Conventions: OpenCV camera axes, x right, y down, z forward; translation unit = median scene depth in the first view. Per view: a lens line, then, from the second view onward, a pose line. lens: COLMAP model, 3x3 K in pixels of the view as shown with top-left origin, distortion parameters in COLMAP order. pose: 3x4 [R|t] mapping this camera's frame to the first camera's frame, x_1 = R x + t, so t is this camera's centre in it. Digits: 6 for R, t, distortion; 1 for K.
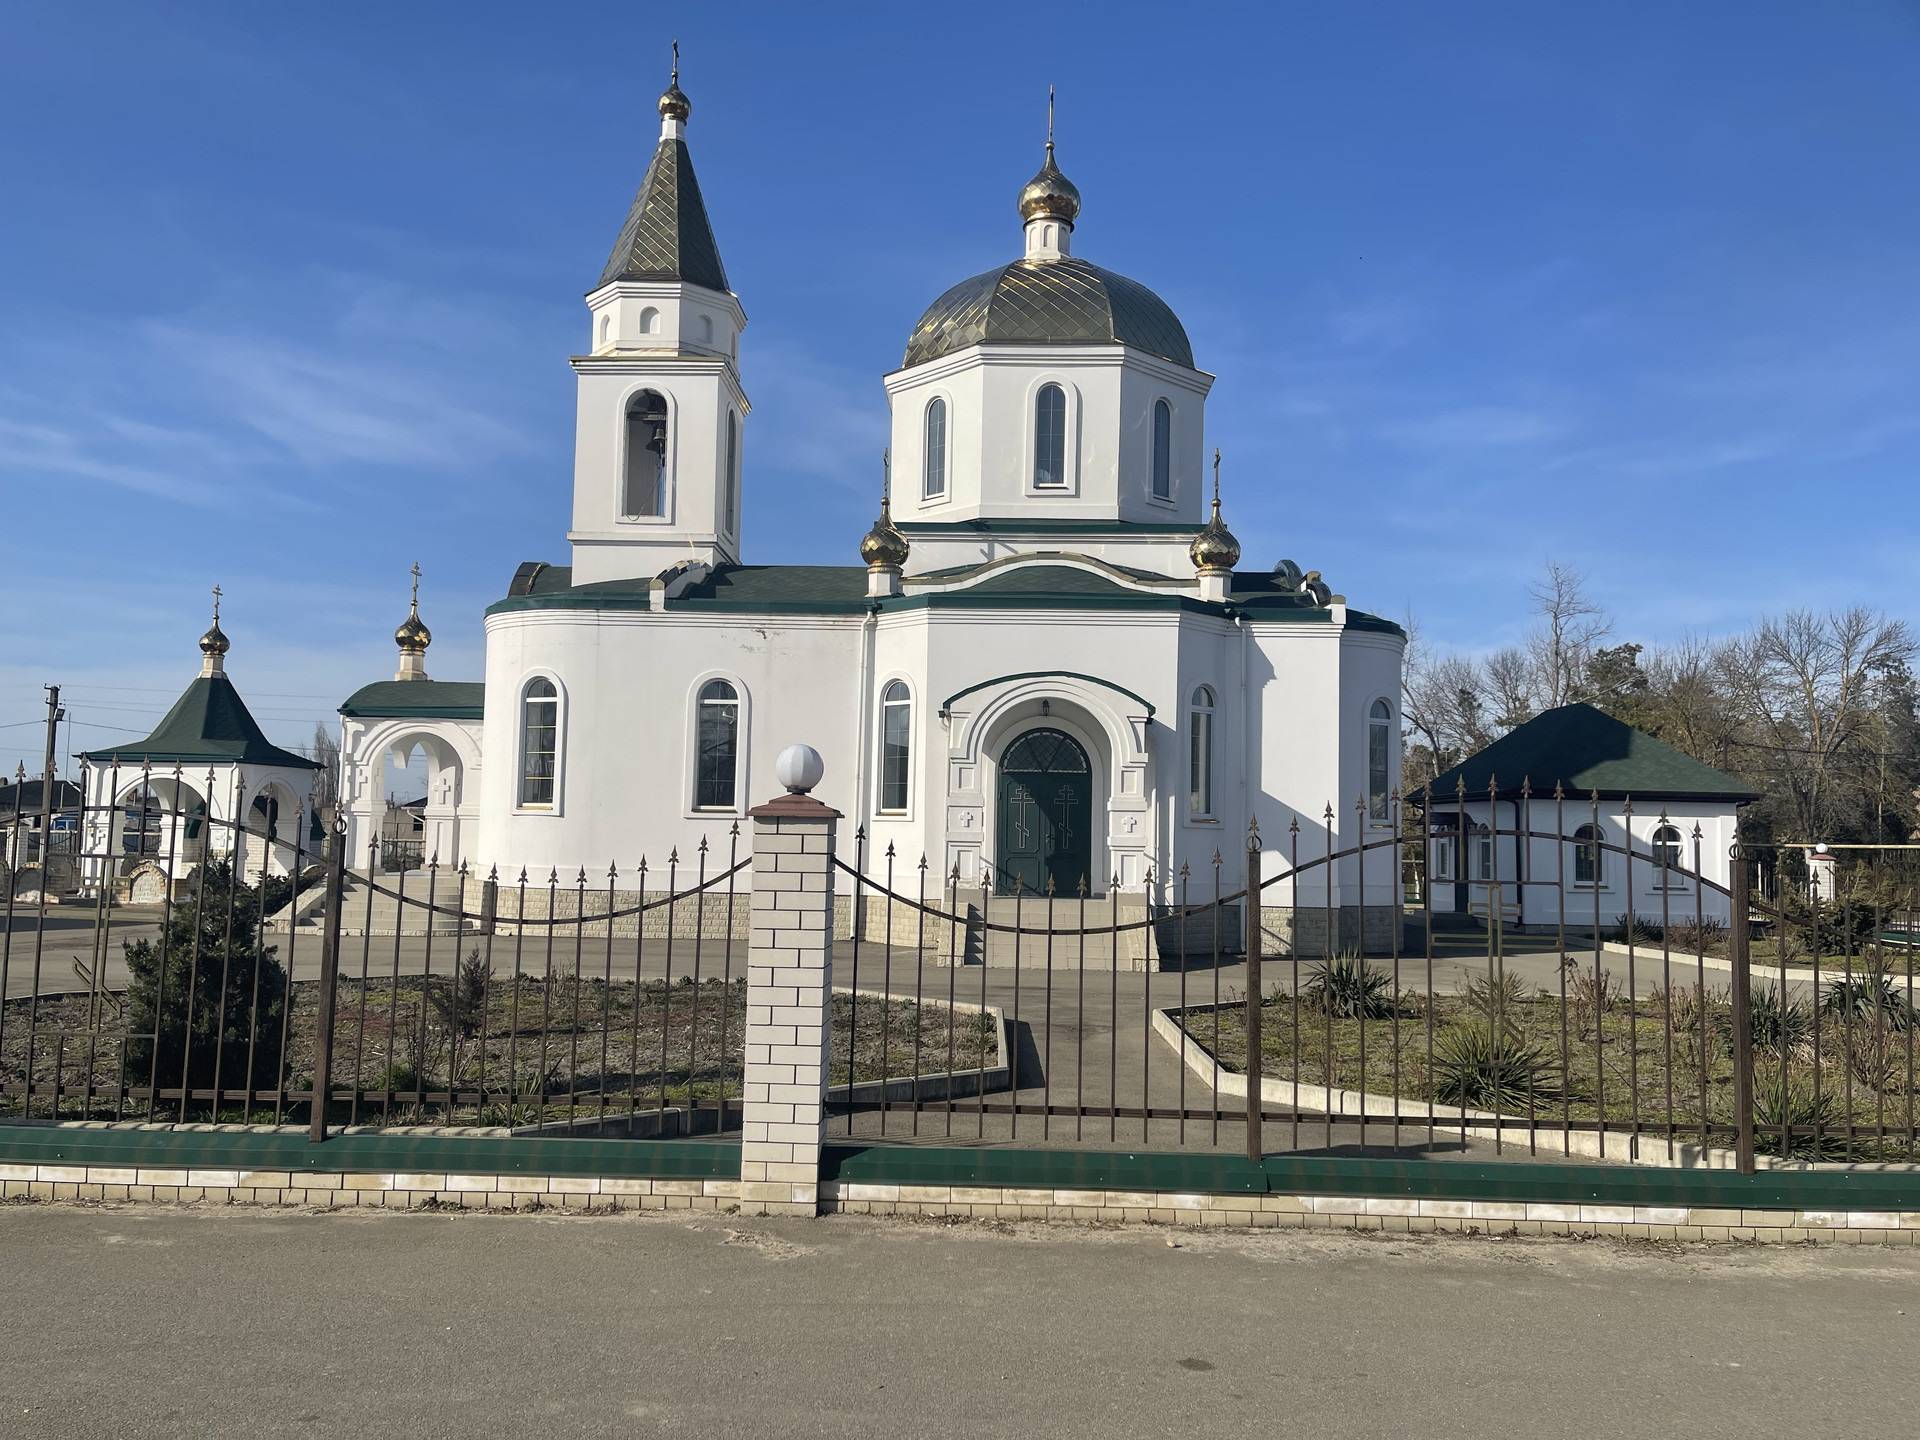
lens RADIAL K [[1442.2, 0, 960.0], [0, 1442.2, 720.0], [0, 0, 1]] dist [0.066391, -0.071130]
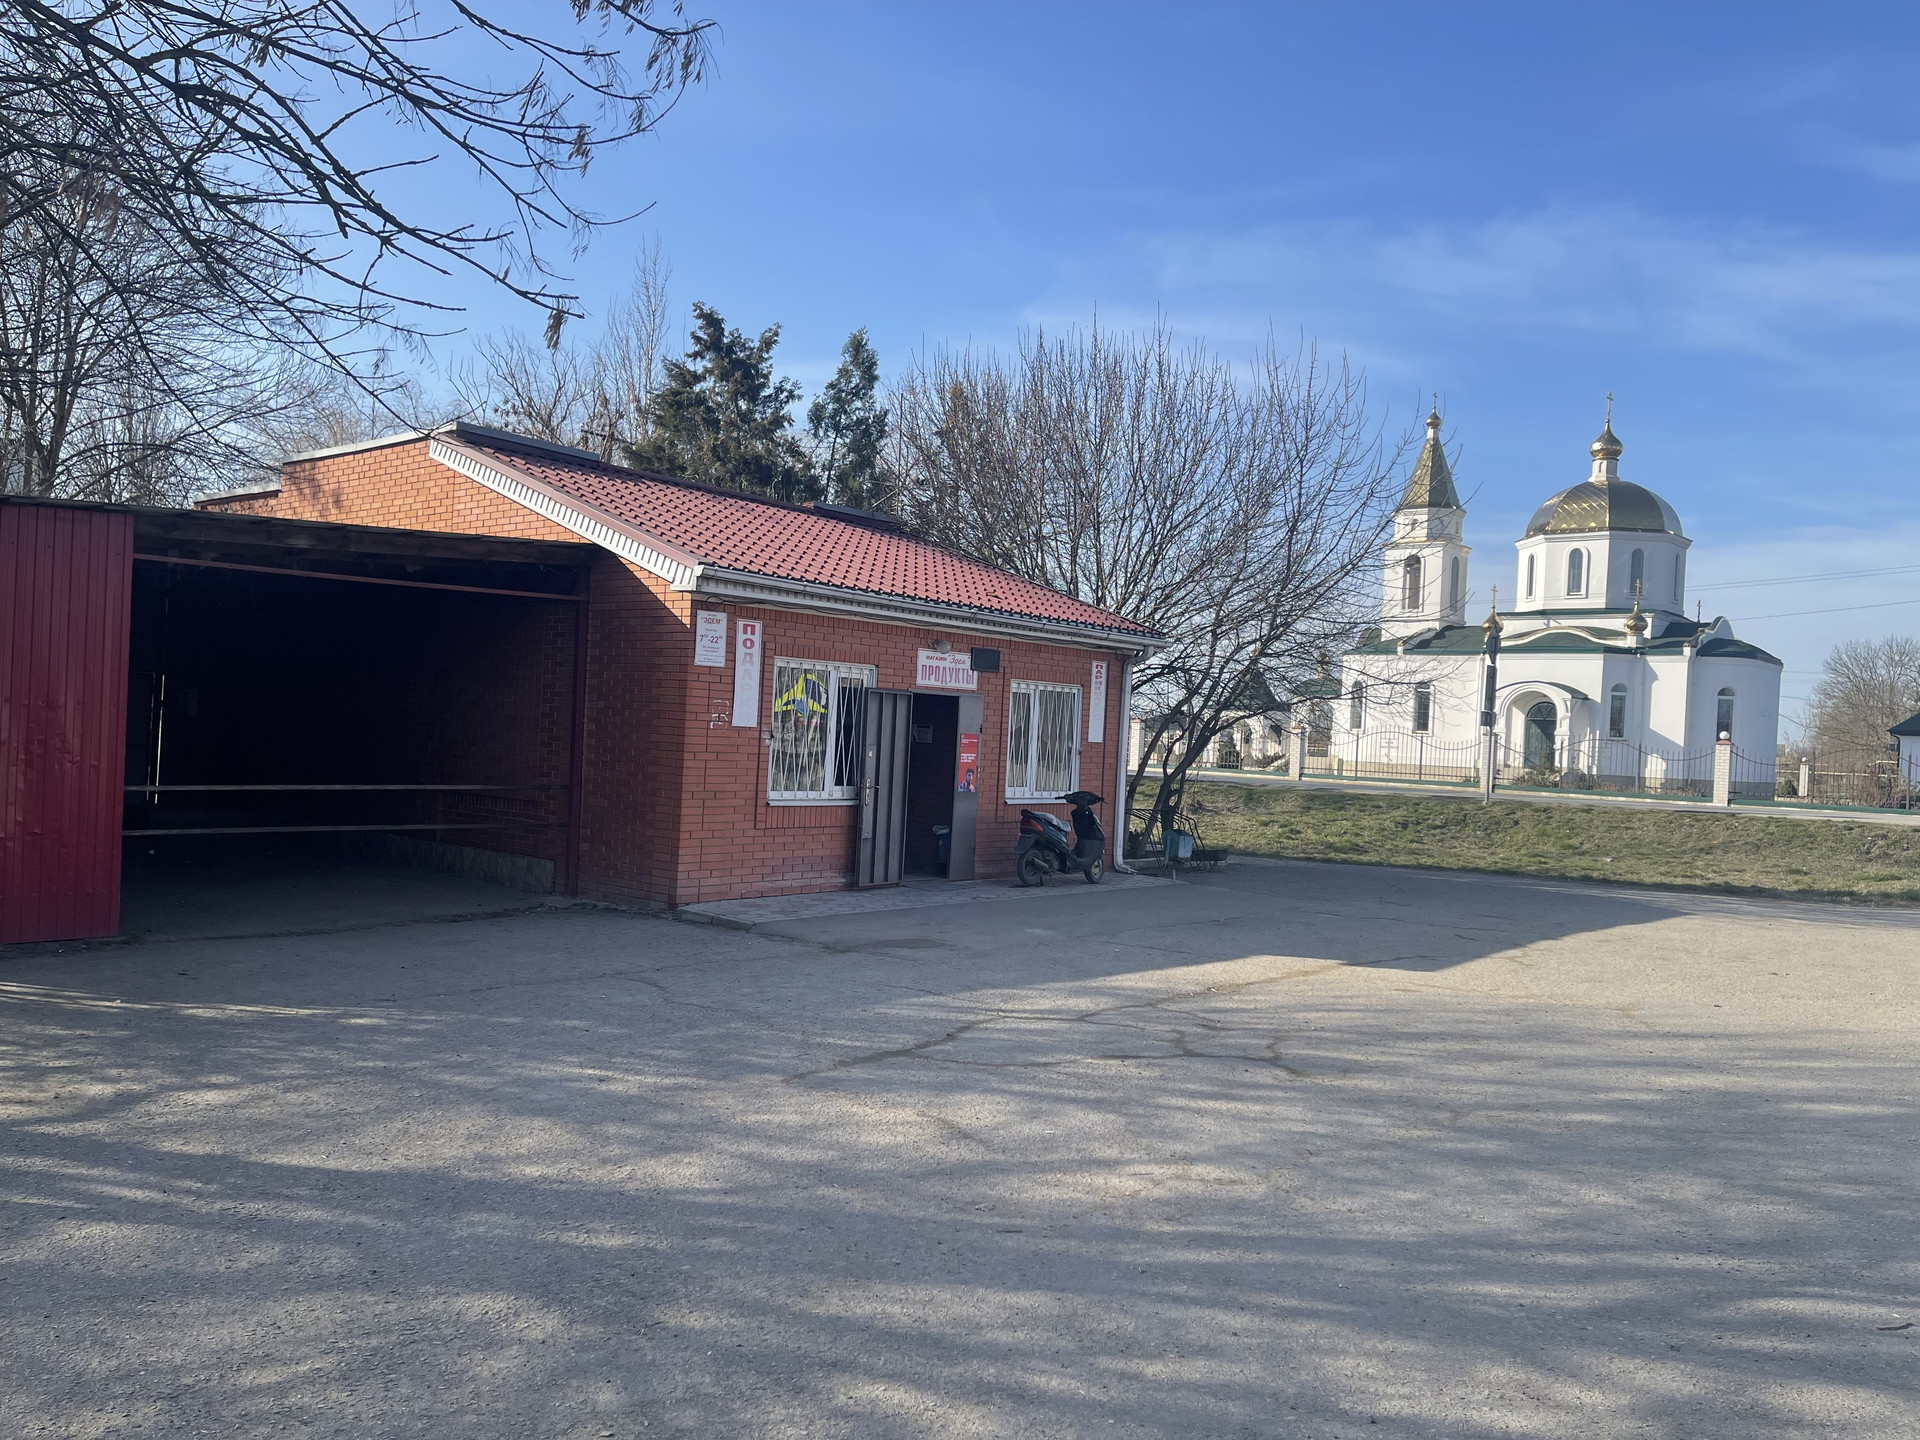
lens RADIAL K [[1442.2, 0, 960.0], [0, 1442.2, 720.0], [0, 0, 1]] dist [0.066391, -0.071130]
pose [[0.757086, 0.012628, -0.653193, 0.842709], [0.013712, 0.999286, 0.035212, -0.058288], [0.653172, -0.035615, 0.756372, -1.393538]]
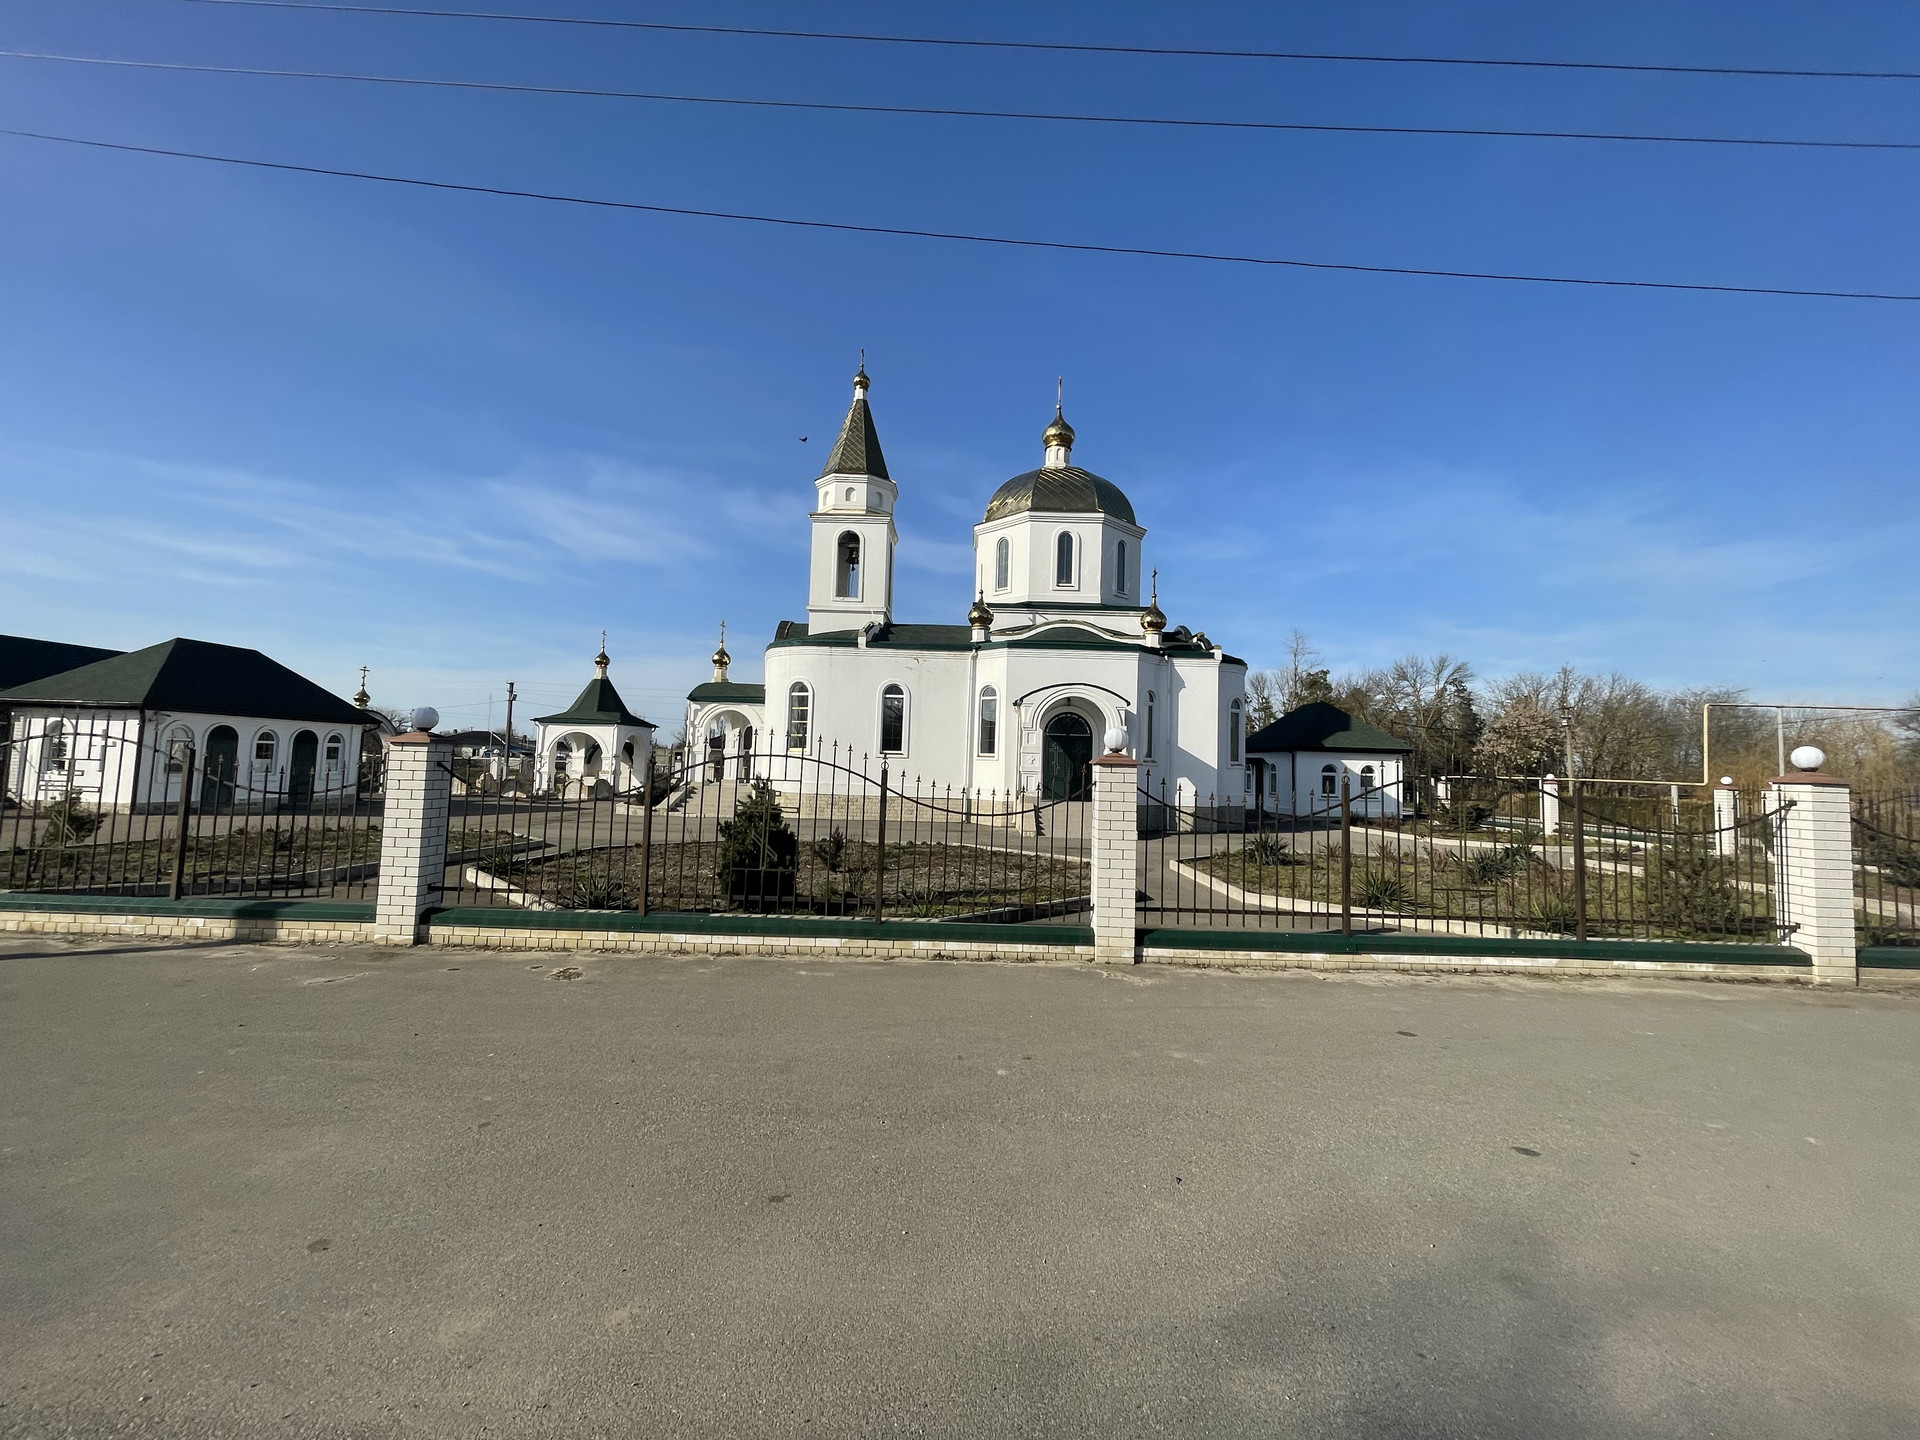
lens RADIAL K [[769.2, 0, 968.8], [0, 769.2, 710.6], [0, 0, 1]] dist [-0.000379, -0.000146]
pose [[0.999400, 0.012259, 0.032390, -0.096989], [-0.012542, 0.999885, 0.008537, -0.003488], [-0.032281, -0.008938, 0.999439, -0.012589]]
